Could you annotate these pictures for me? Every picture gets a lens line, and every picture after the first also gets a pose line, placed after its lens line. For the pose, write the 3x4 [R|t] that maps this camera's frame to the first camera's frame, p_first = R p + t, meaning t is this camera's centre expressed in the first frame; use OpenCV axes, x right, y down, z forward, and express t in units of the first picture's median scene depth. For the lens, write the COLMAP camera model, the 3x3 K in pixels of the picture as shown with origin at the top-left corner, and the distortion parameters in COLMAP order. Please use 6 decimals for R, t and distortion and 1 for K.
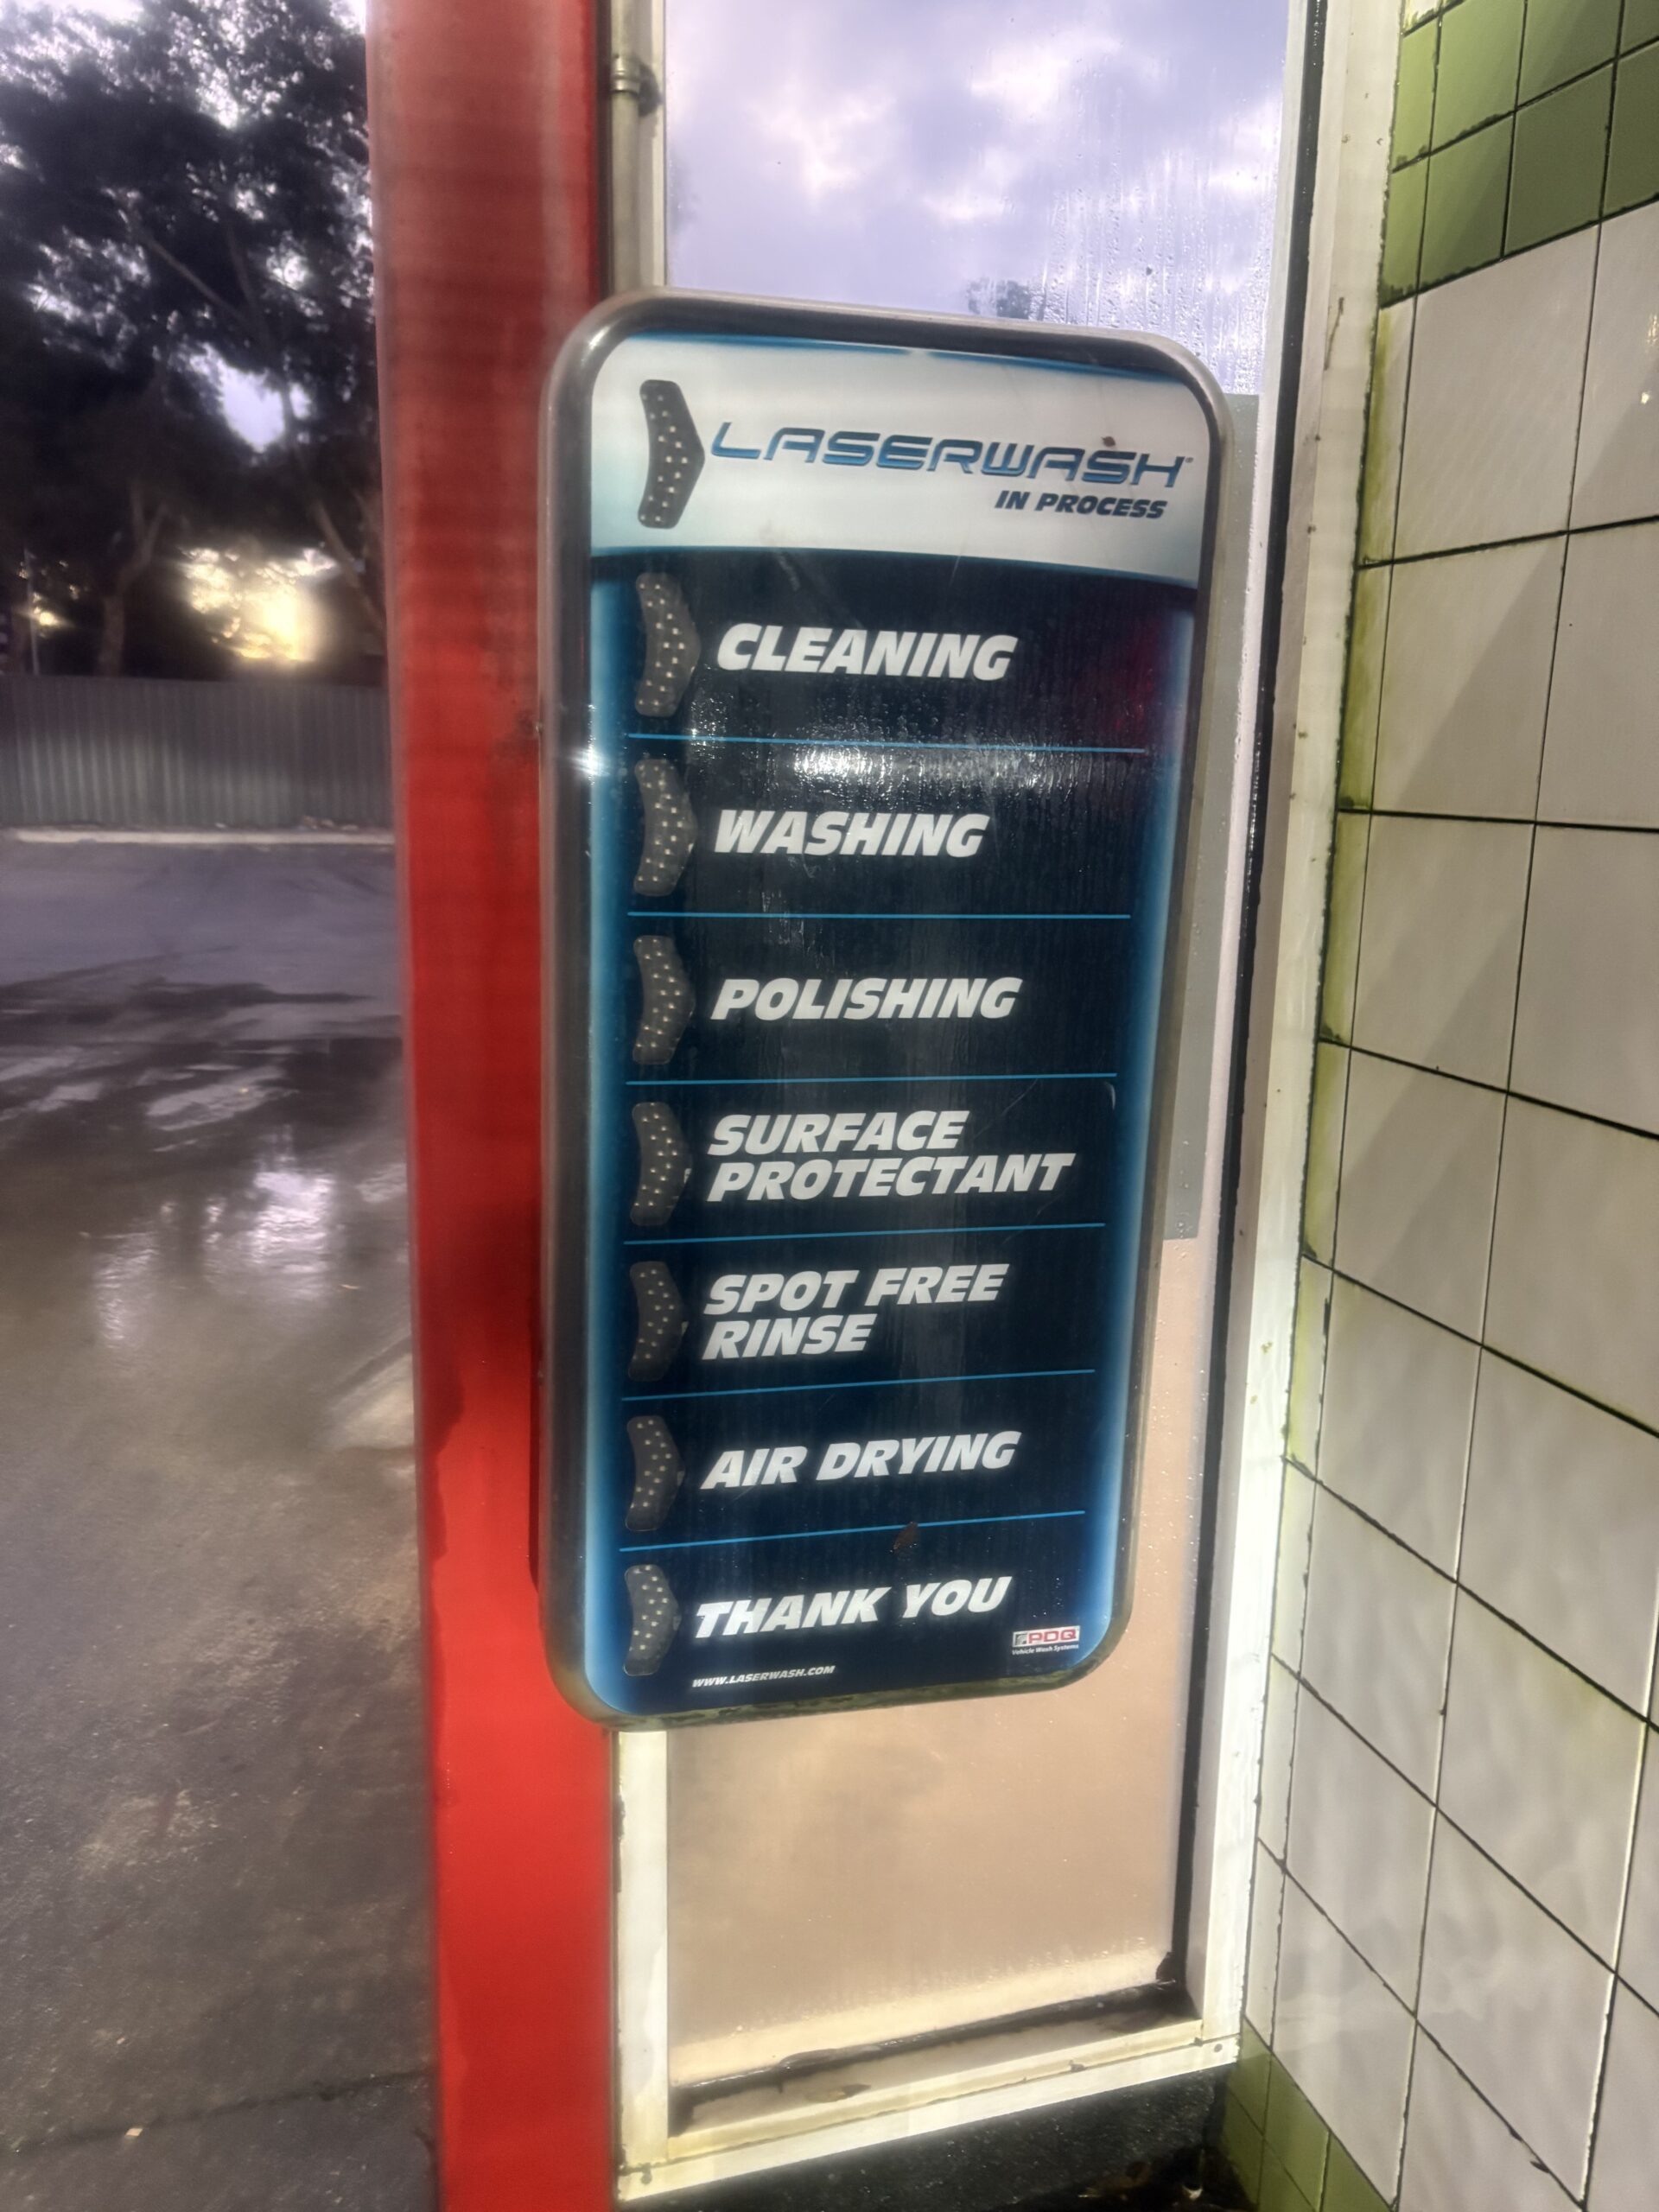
lens RADIAL K [[1673.4, 0, 814.2], [0, 1673.4, 1113.0], [0, 0, 1]] dist [0.043834, -0.052440]
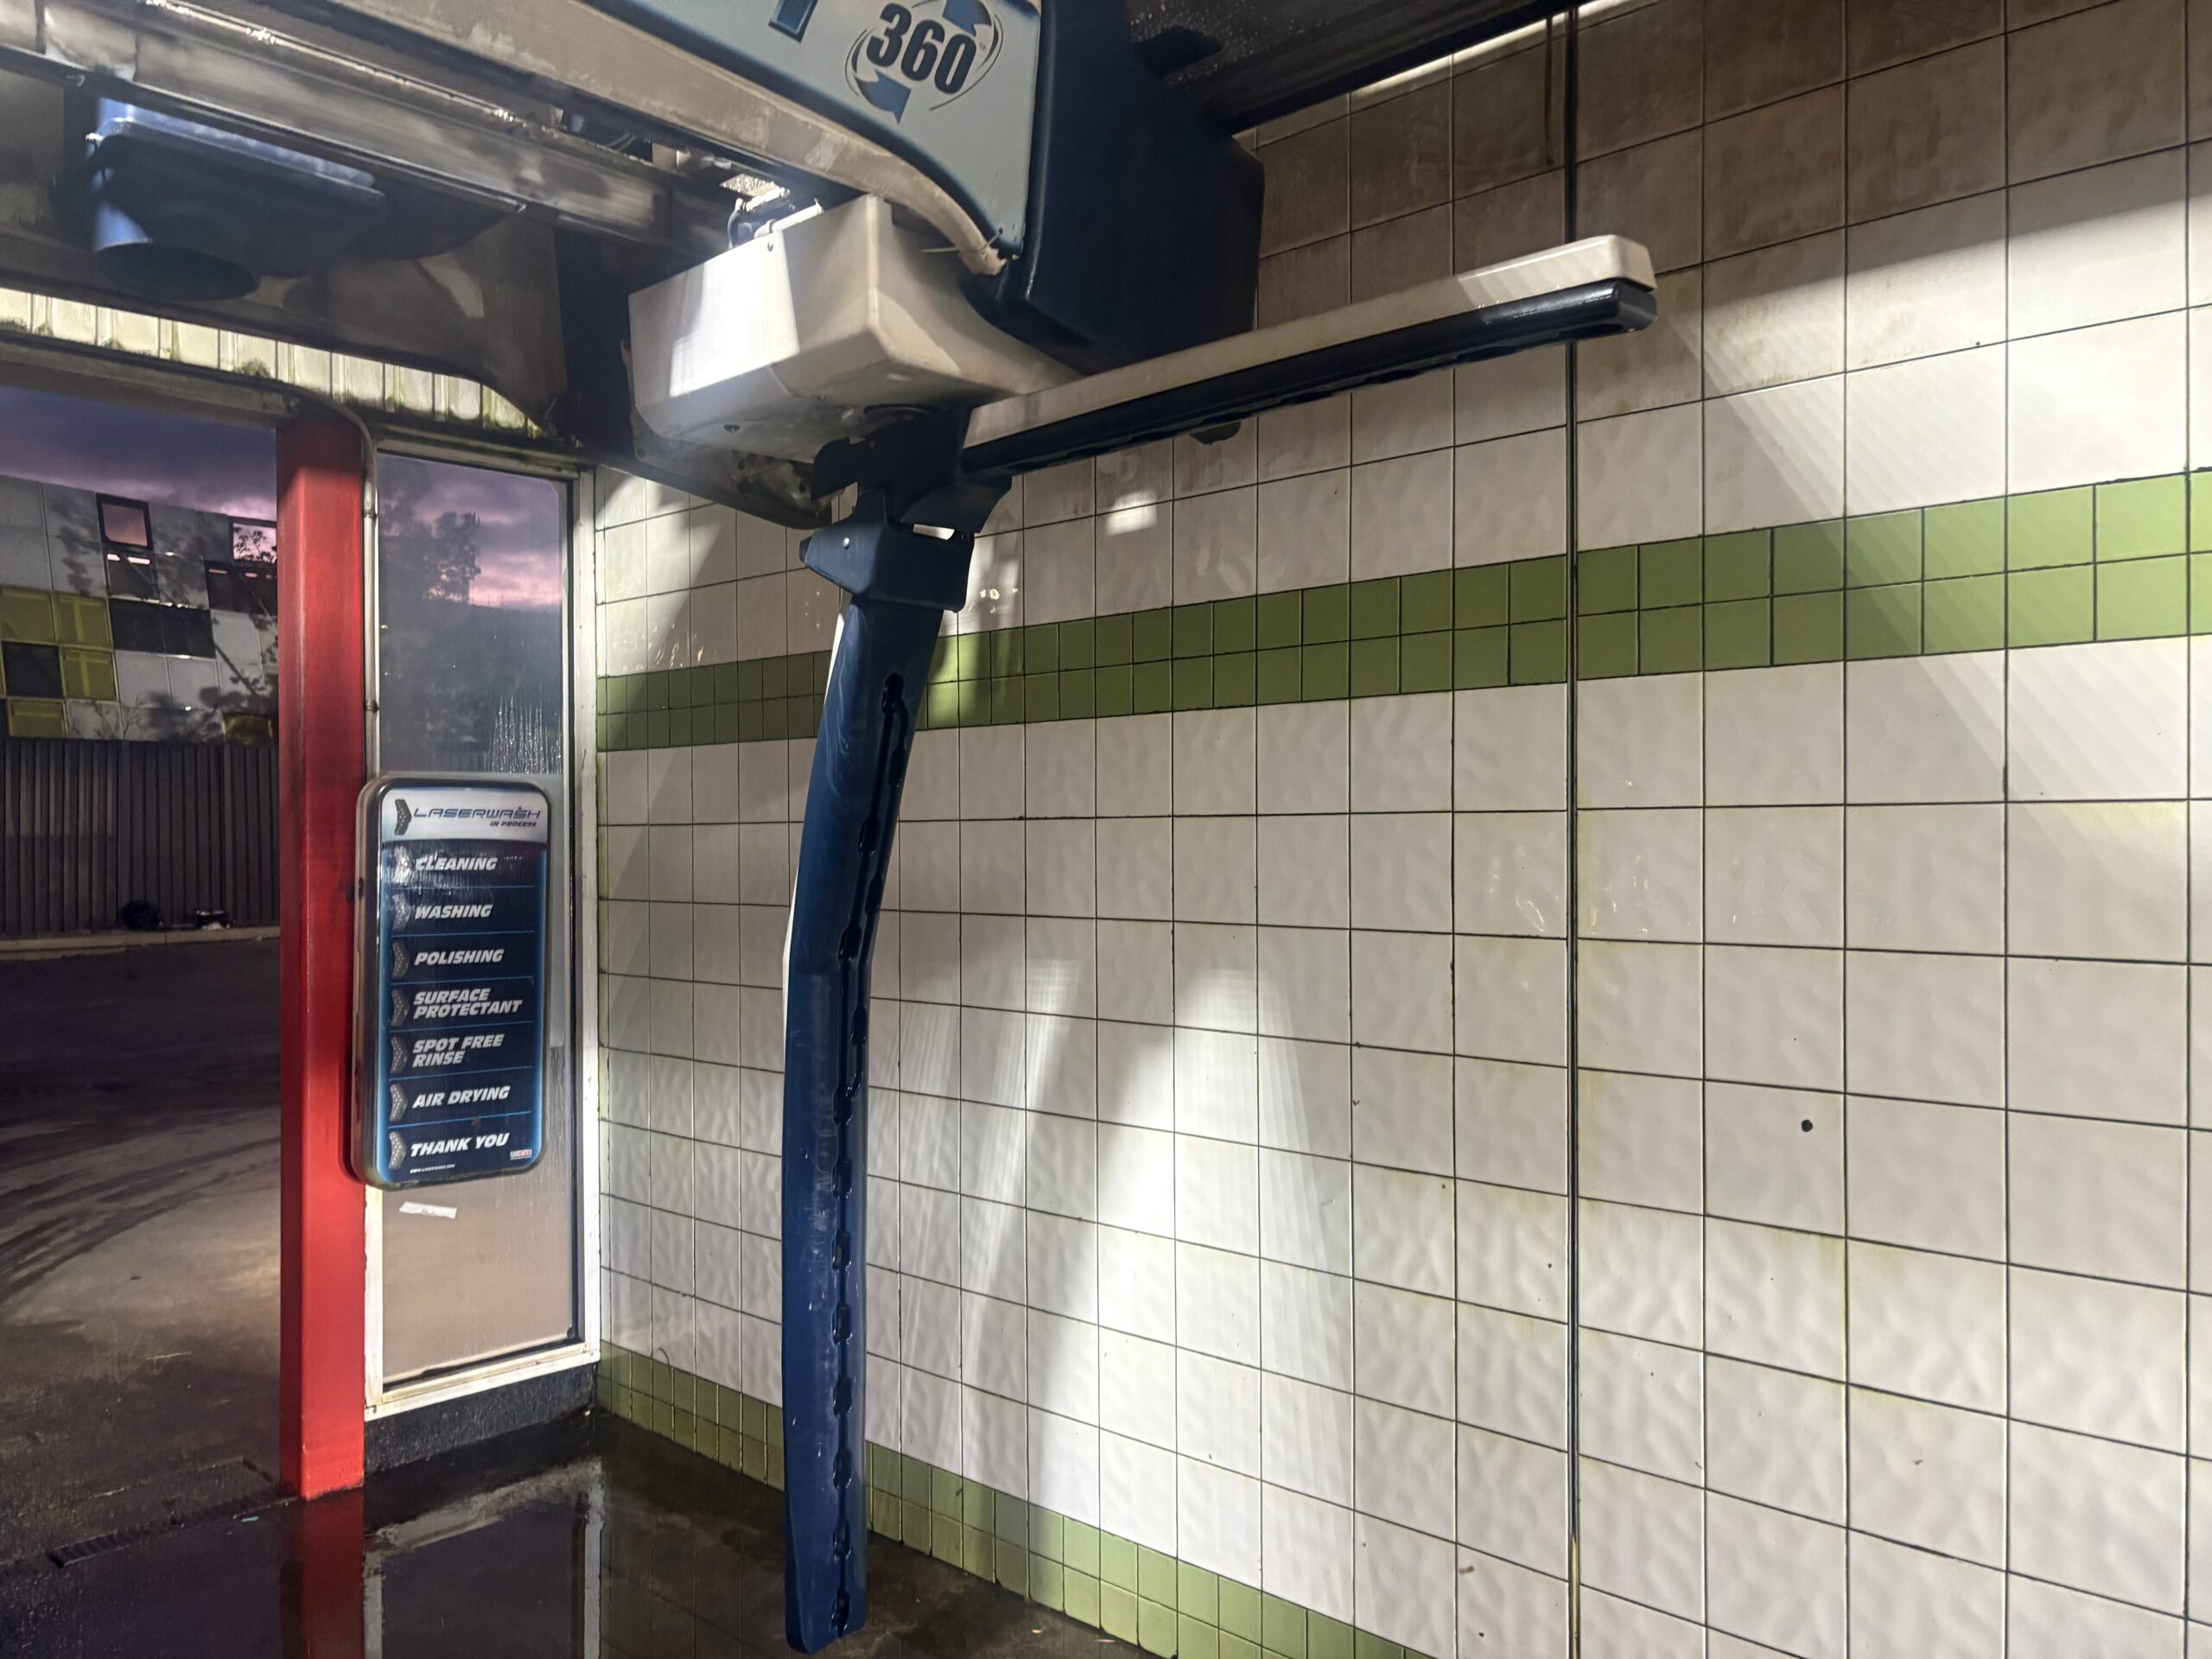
lens RADIAL K [[1673.4, 0, 1112.9], [0, 1673.4, 839.2], [0, 0, 1]] dist [0.043834, -0.052440]
pose [[0.857796, -0.024074, 0.513426, -0.573959], [0.130021, 0.976577, -0.171440, 0.454237], [-0.497272, 0.213817, 0.840834, -2.600205]]
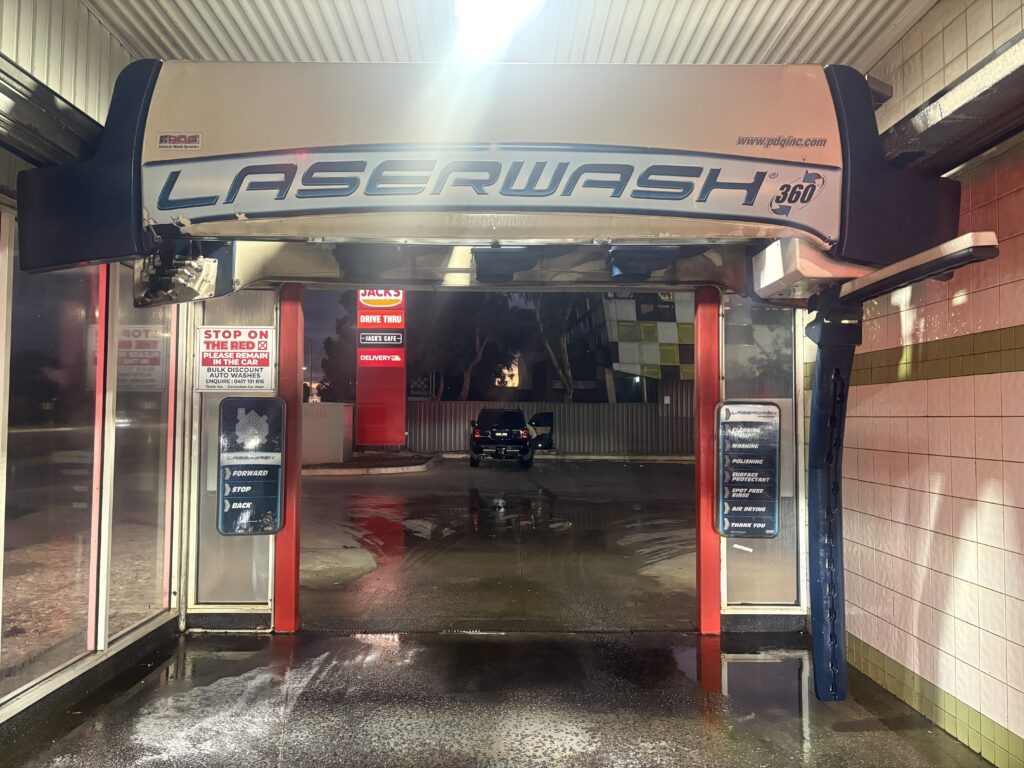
lens RADIAL K [[774.7, 0, 502.8], [0, 774.7, 385.9], [0, 0, 1]] dist [0.043834, -0.052440]
pose [[0.961674, -0.025320, -0.273024, -0.094029], [-0.045518, 0.967170, -0.250022, 0.725060], [0.270391, 0.252867, 0.928949, -3.870316]]
